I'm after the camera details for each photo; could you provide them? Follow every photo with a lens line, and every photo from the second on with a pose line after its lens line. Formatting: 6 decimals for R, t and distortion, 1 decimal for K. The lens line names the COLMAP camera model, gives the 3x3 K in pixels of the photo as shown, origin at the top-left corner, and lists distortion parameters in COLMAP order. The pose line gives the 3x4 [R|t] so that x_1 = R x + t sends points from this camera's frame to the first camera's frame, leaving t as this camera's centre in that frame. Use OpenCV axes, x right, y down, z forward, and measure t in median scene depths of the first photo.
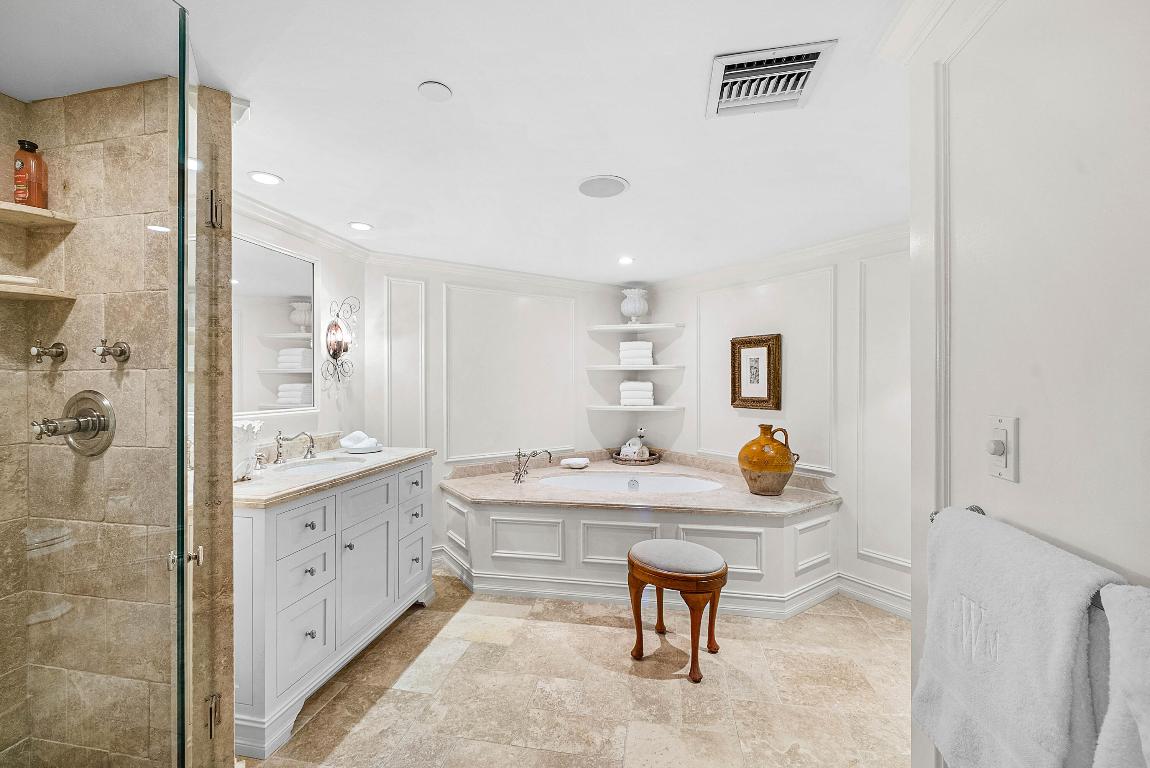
lens RADIAL K [[472.1, 0, 573.6], [0, 472.1, 381.9], [0, 0, 1]] dist [-0.001522, 0.000055]
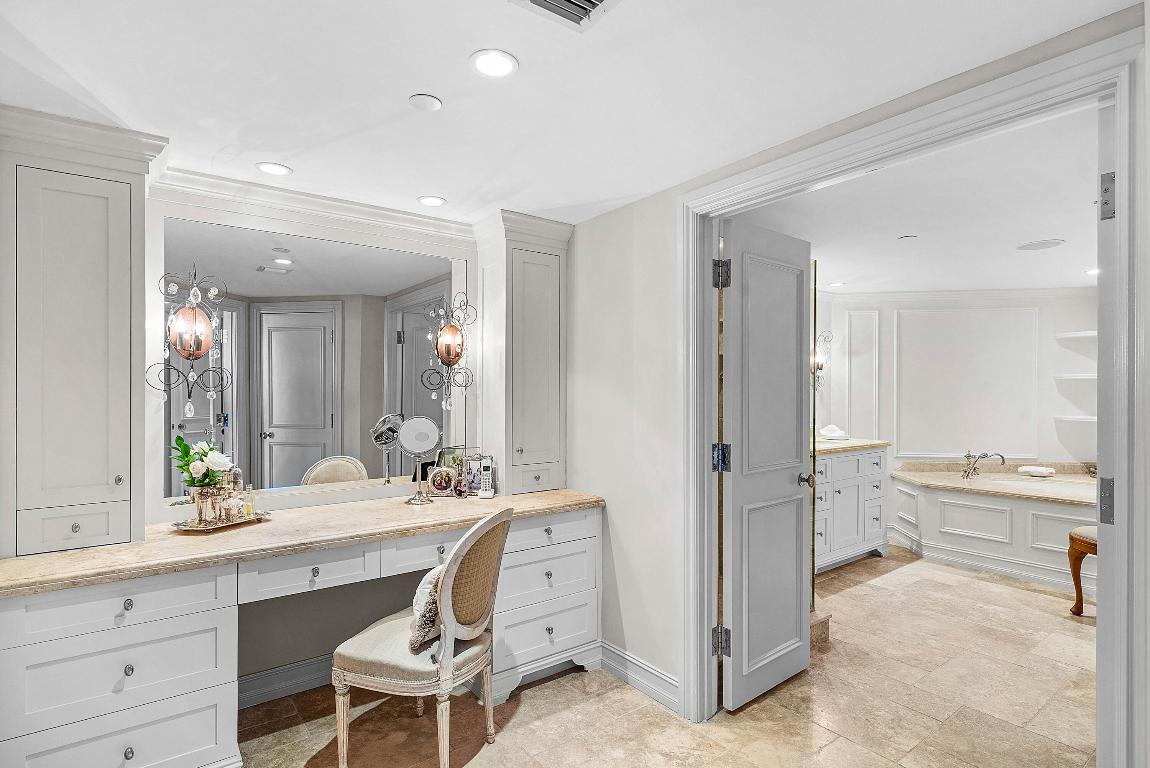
lens RADIAL K [[582.1, 0, 569.7], [0, 582.1, 392.3], [0, 0, 1]] dist [-0.001391, -0.000256]
pose [[0.740438, 0.004790, -0.672107, 0.138782], [-0.002540, 0.999987, 0.004328, -0.000425], [0.672119, -0.001497, 0.740441, -0.824618]]
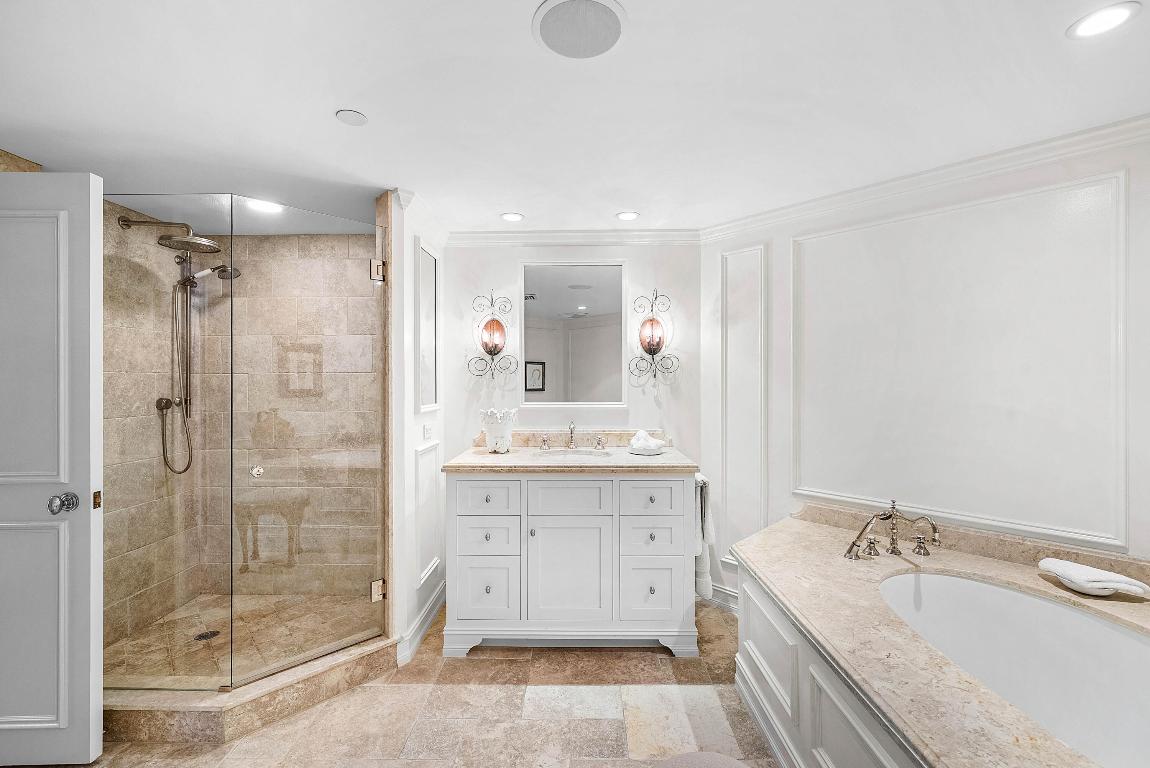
lens RADIAL K [[472.1, 0, 565.1], [0, 472.1, 383.4], [0, 0, 1]] dist [-0.001522, 0.000055]
pose [[0.170622, 0.009862, -0.985287, 0.439371], [0.001003, 0.999948, 0.010183, -0.000170], [0.985336, -0.002725, 0.170603, 0.663914]]
